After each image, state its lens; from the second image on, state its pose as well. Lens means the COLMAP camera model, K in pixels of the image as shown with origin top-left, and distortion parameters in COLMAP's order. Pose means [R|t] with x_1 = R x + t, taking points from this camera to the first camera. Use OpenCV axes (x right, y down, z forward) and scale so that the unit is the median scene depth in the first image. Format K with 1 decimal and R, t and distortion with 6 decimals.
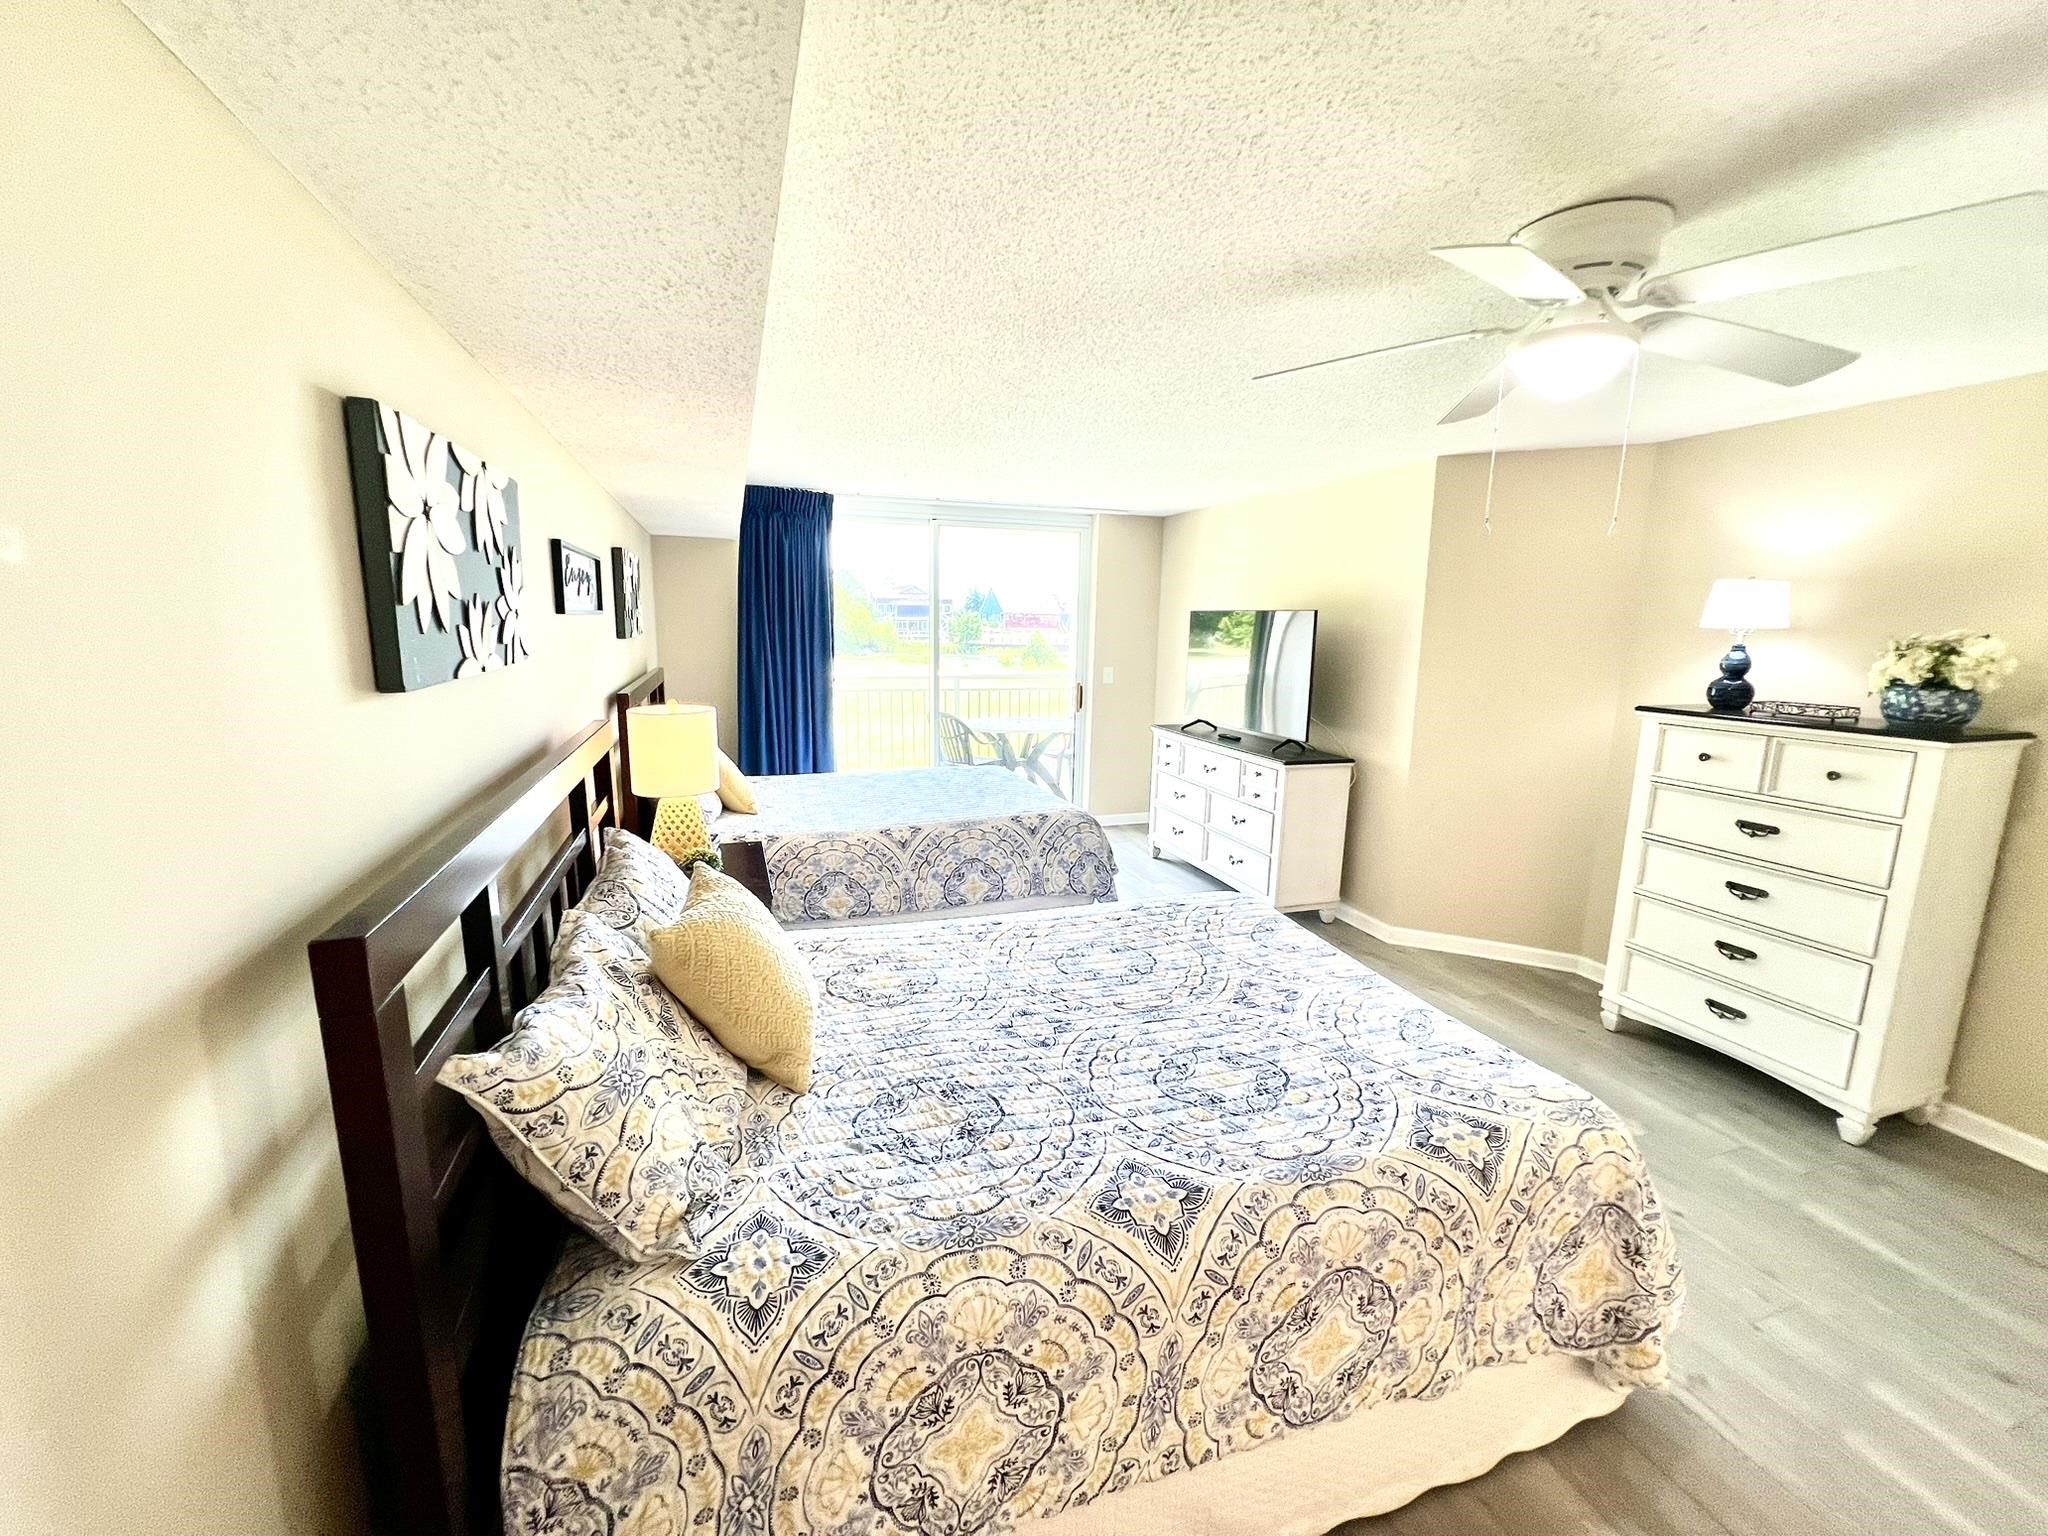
lens RADIAL K [[818.6, 0, 1026.5], [0, 818.6, 766.6], [0, 0, 1]] dist [-0.002657, 0.000702]
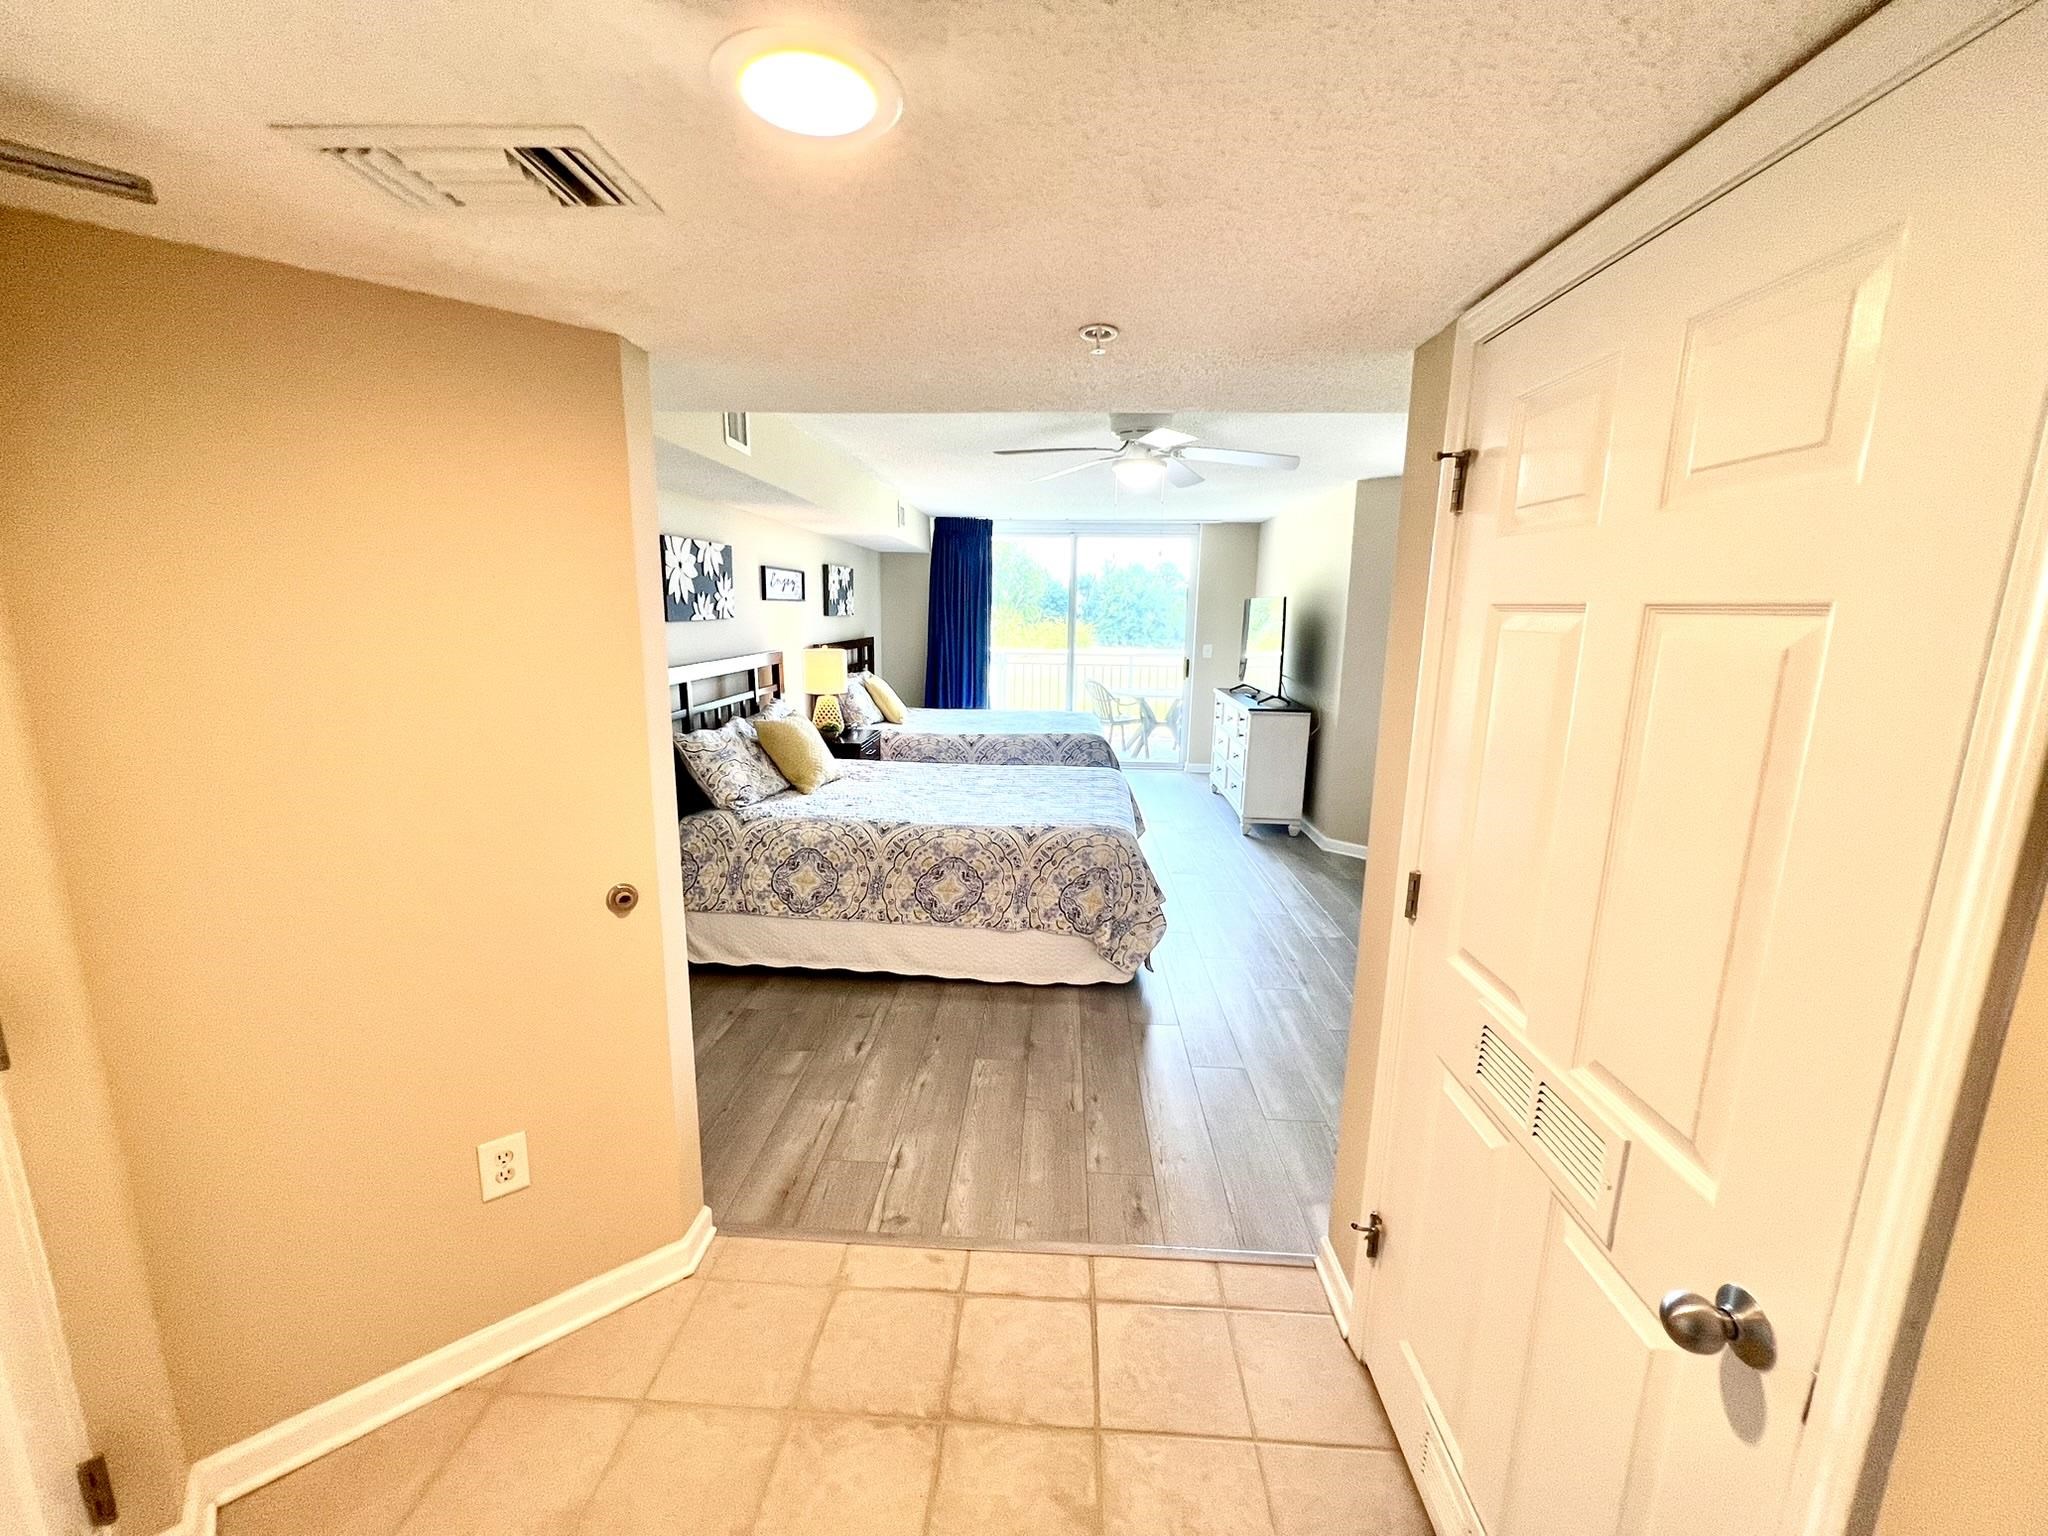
lens RADIAL K [[818.6, 0, 1022.7], [0, 818.6, 767.1], [0, 0, 1]] dist [-0.002657, 0.000702]
pose [[0.924451, 0.066687, -0.375423, 1.314835], [-0.063781, 0.997760, 0.020176, 0.240473], [0.375928, 0.005293, 0.926634, -1.085811]]
